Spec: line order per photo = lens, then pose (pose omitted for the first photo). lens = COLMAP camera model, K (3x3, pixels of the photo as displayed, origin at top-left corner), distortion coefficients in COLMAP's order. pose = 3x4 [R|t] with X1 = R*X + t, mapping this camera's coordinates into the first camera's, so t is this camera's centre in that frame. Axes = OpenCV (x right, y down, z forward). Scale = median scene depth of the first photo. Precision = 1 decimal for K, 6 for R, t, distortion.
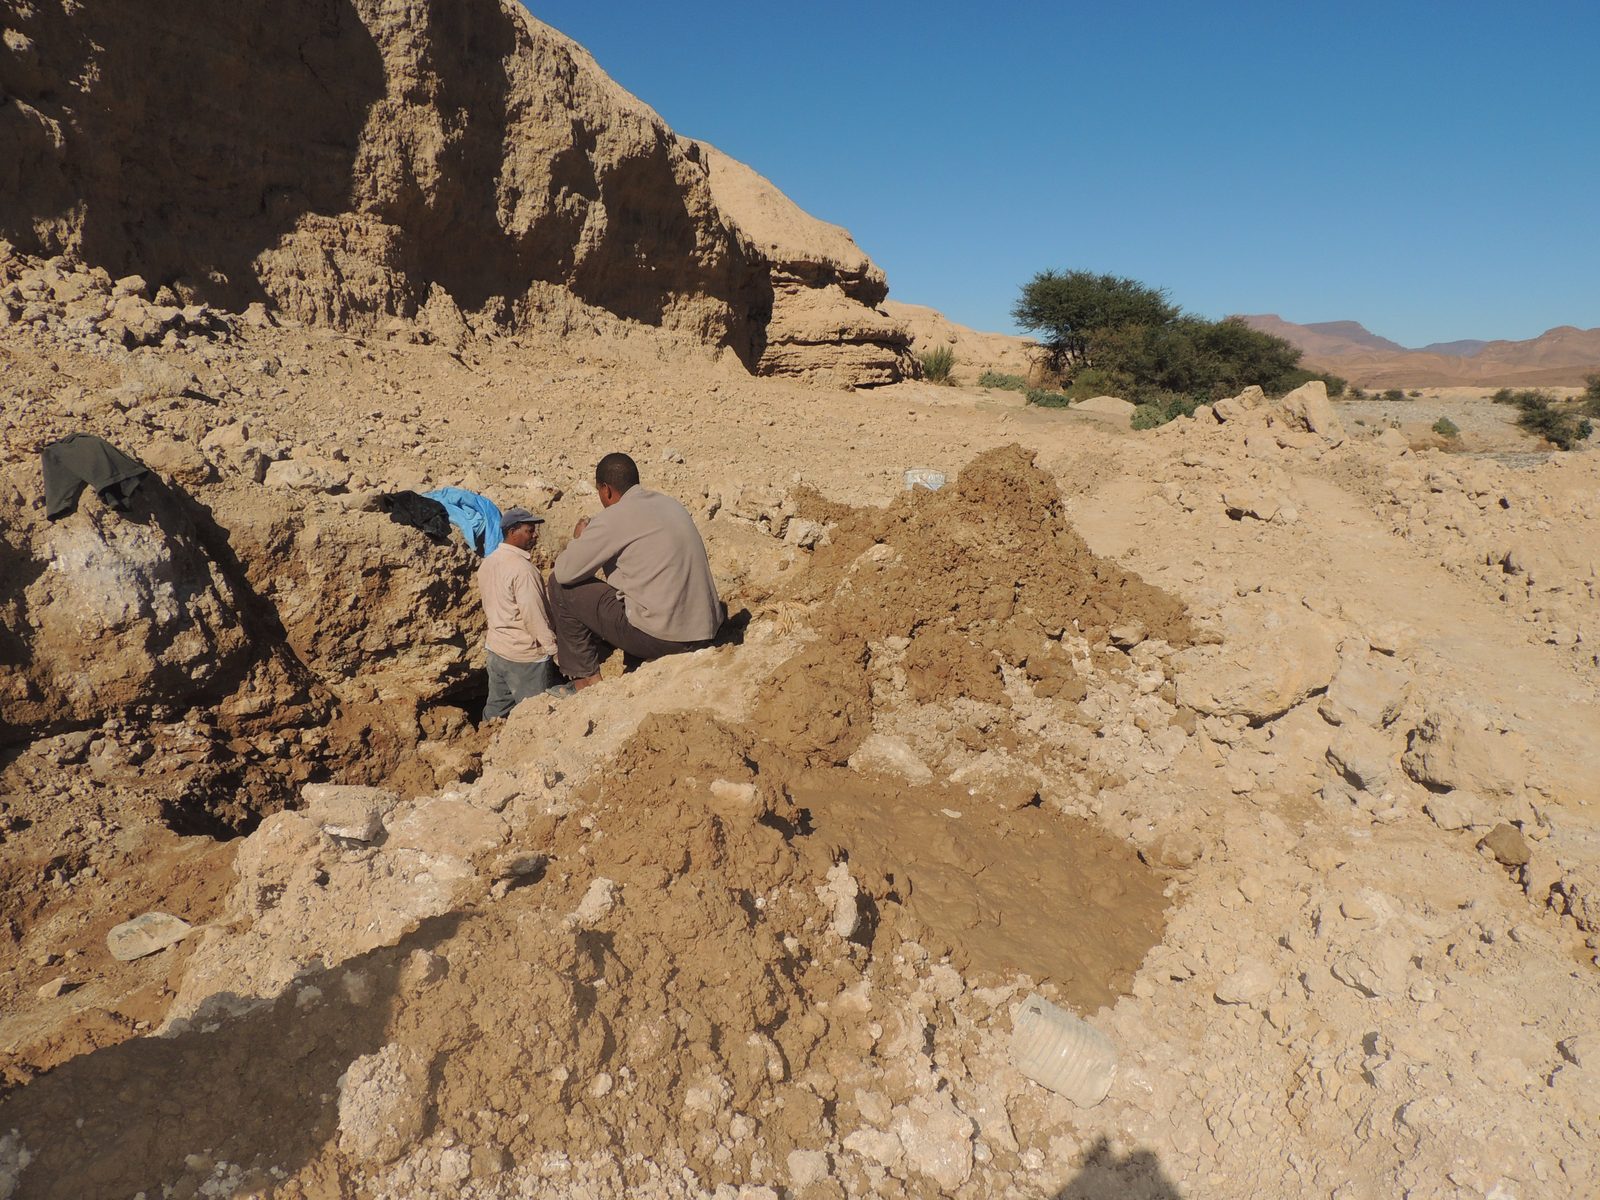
lens RADIAL K [[1041.9, 0, 800.0], [0, 1041.9, 600.0], [0, 0, 1]] dist [0.001865, 0.000295]
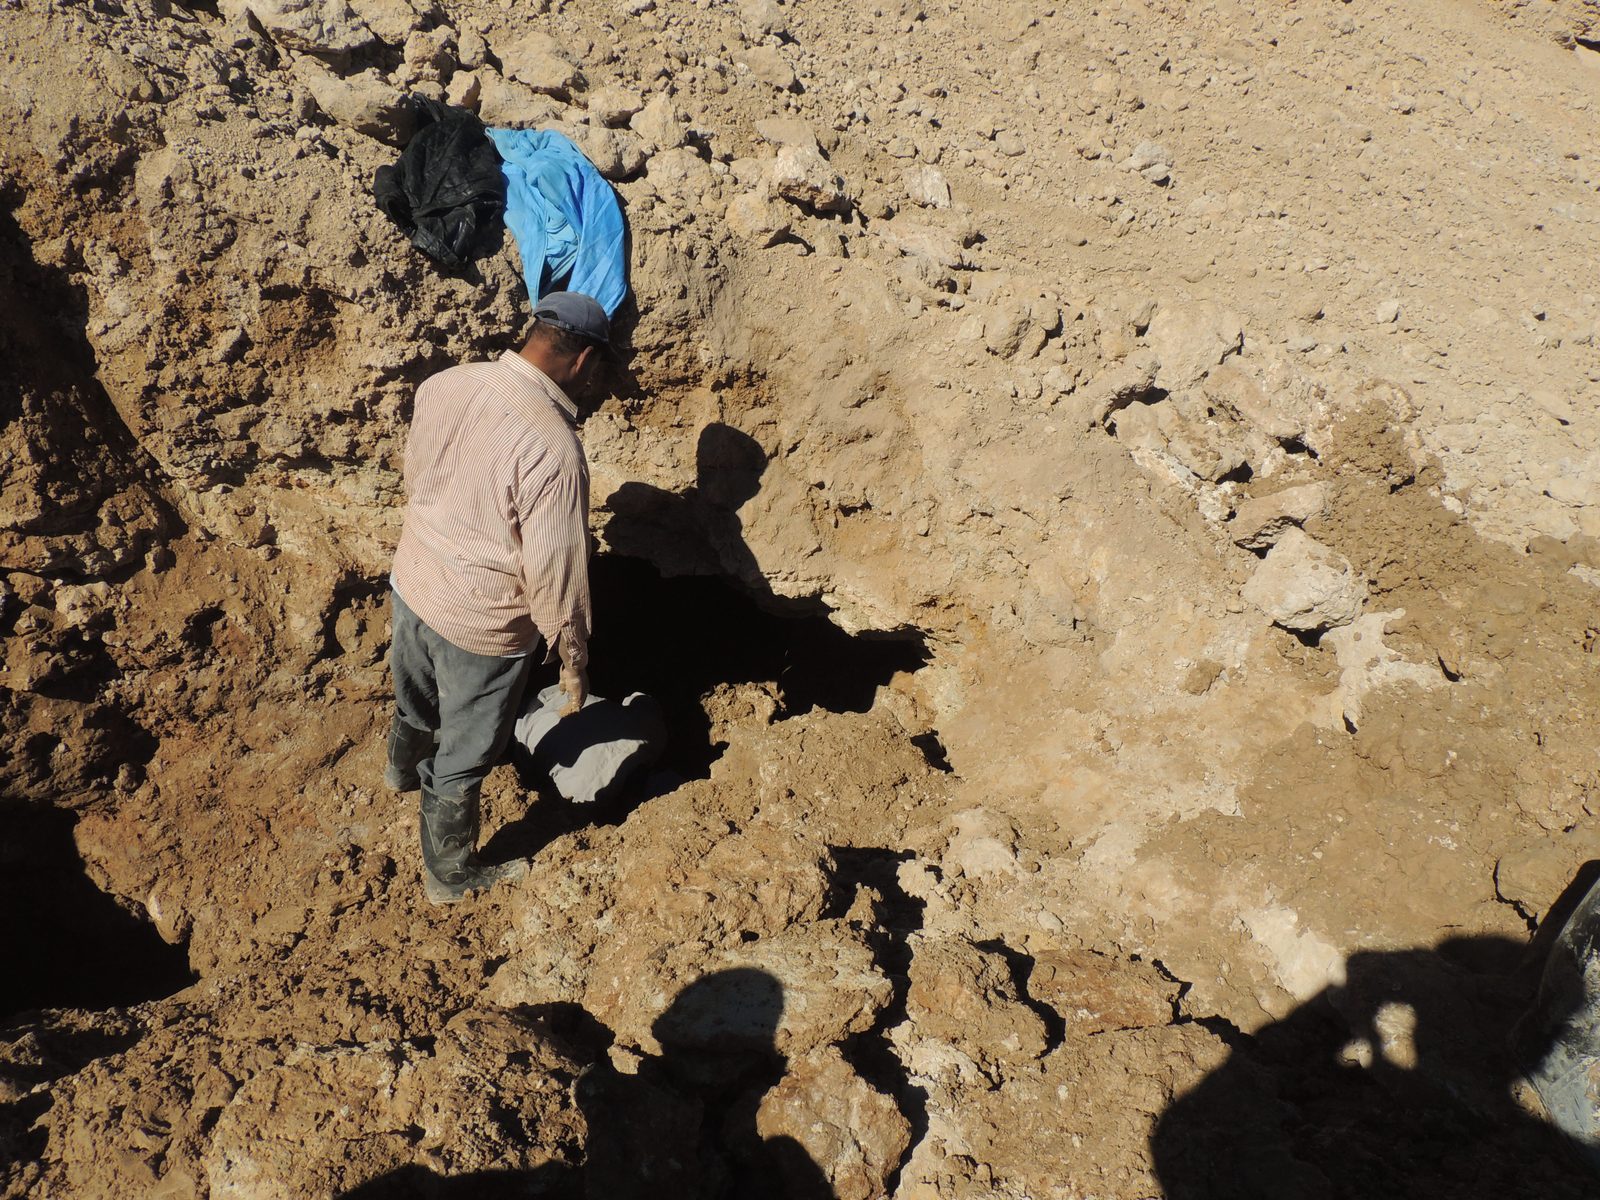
lens RADIAL K [[1255.3, 0, 800.0], [0, 1255.3, 600.0], [0, 0, 1]] dist [-0.003583, 0.001362]
pose [[0.860658, 0.428438, -0.275153, -0.028579], [-0.327453, 0.879529, 0.345257, -0.165746], [0.389926, -0.207049, 0.897267, 0.591189]]
